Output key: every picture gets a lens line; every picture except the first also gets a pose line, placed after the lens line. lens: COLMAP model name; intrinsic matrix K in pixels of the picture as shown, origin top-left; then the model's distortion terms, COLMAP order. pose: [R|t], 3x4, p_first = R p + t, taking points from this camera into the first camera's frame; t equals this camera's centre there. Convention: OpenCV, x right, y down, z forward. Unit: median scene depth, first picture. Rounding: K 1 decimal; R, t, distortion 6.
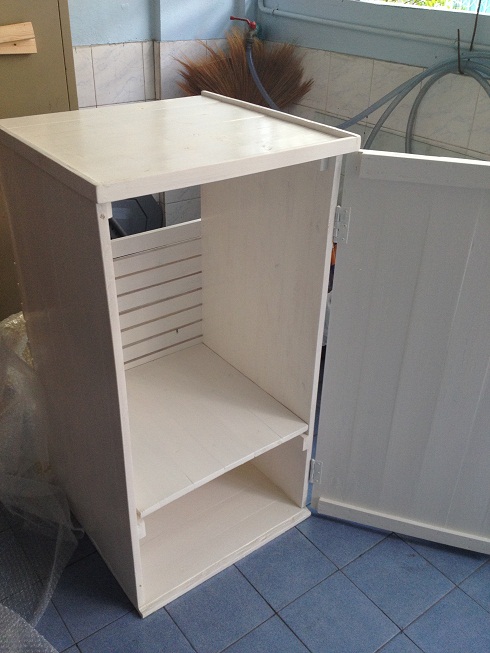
lens RADIAL K [[616.1, 0, 245.0], [0, 616.1, 326.5], [0, 0, 1]] dist [0.130872, -0.281382]
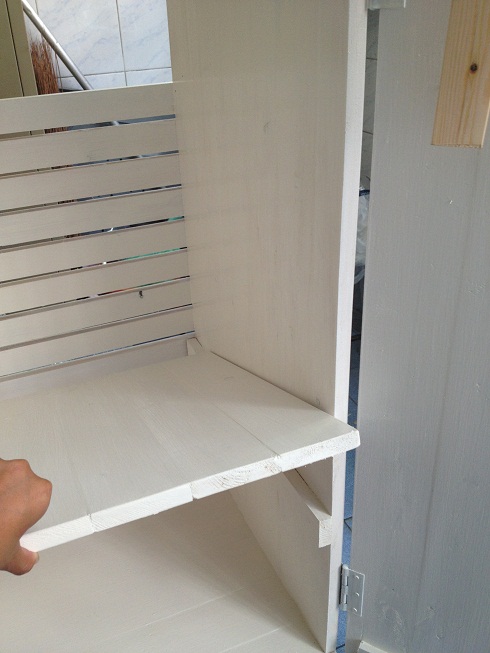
lens RADIAL K [[616.1, 0, 245.0], [0, 616.1, 326.5], [0, 0, 1]] dist [0.130872, -0.281382]
pose [[0.969185, 0.065456, -0.237476, 0.114807], [-0.072196, 0.997194, -0.019784, 0.039919], [0.235515, 0.036319, 0.971192, 0.428634]]
